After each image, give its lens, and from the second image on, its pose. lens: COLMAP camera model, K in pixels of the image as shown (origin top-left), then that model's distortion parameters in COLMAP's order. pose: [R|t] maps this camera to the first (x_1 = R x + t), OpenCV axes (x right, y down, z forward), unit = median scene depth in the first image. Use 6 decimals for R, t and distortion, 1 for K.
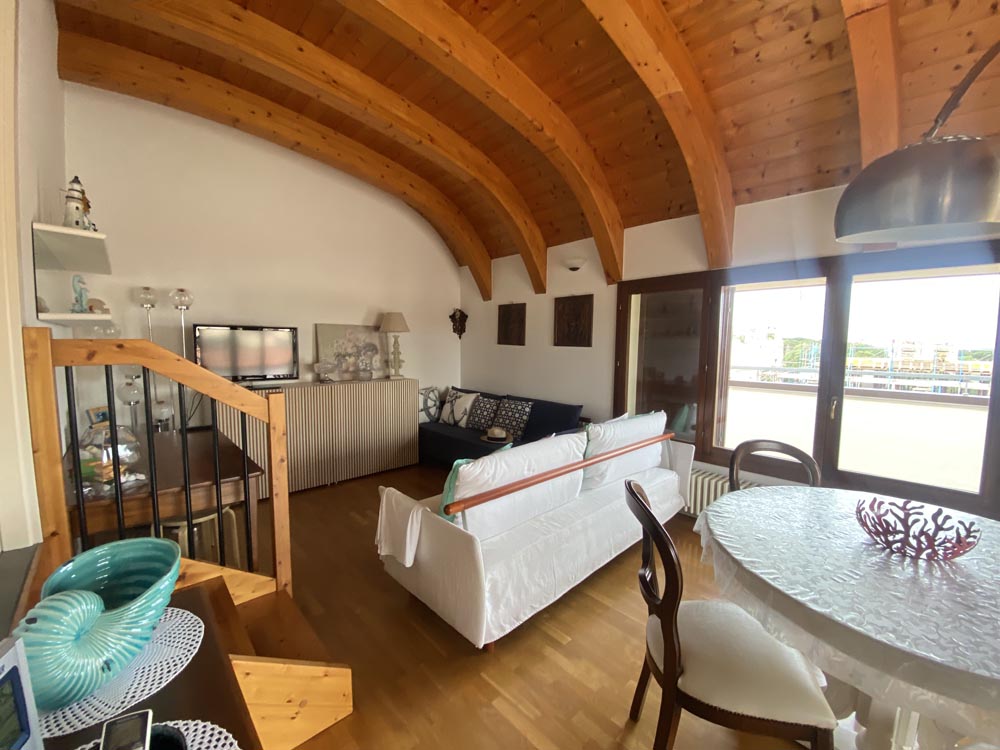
lens RADIAL K [[405.4, 0, 494.2], [0, 405.4, 376.0], [0, 0, 1]] dist [0.021764, -0.020636]
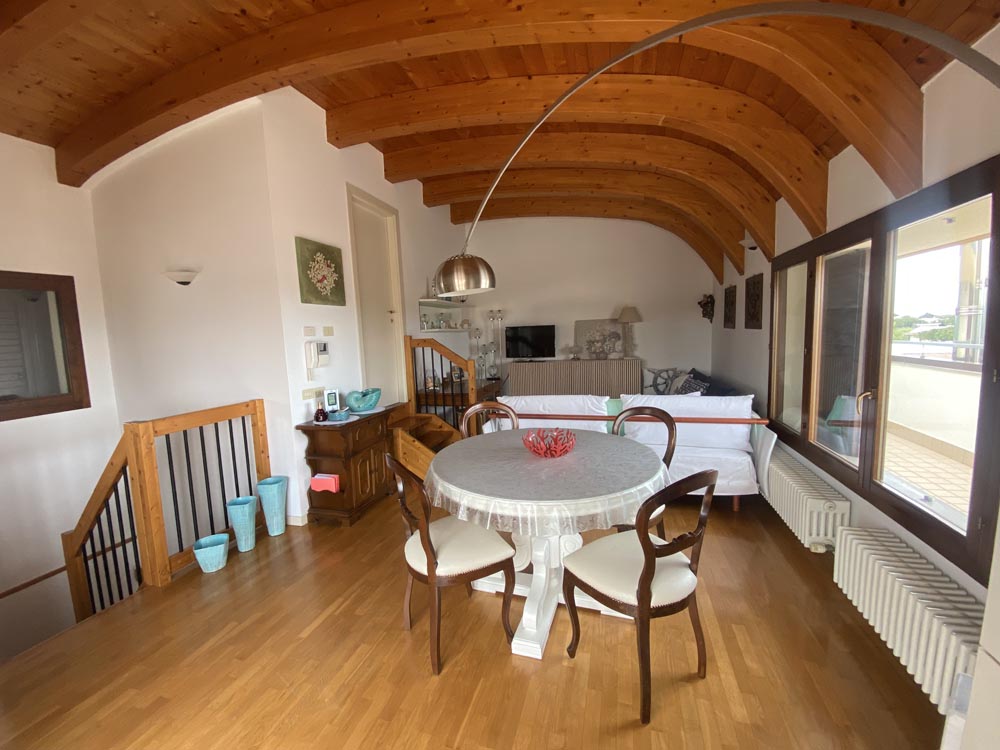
lens RADIAL K [[405.4, 0, 494.2], [0, 405.4, 376.0], [0, 0, 1]] dist [0.021764, -0.020636]
pose [[0.497892, 0.059730, -0.865179, 1.069665], [-0.027103, 0.998210, 0.053316, 0.004773], [0.866815, -0.003096, 0.498620, -0.020159]]
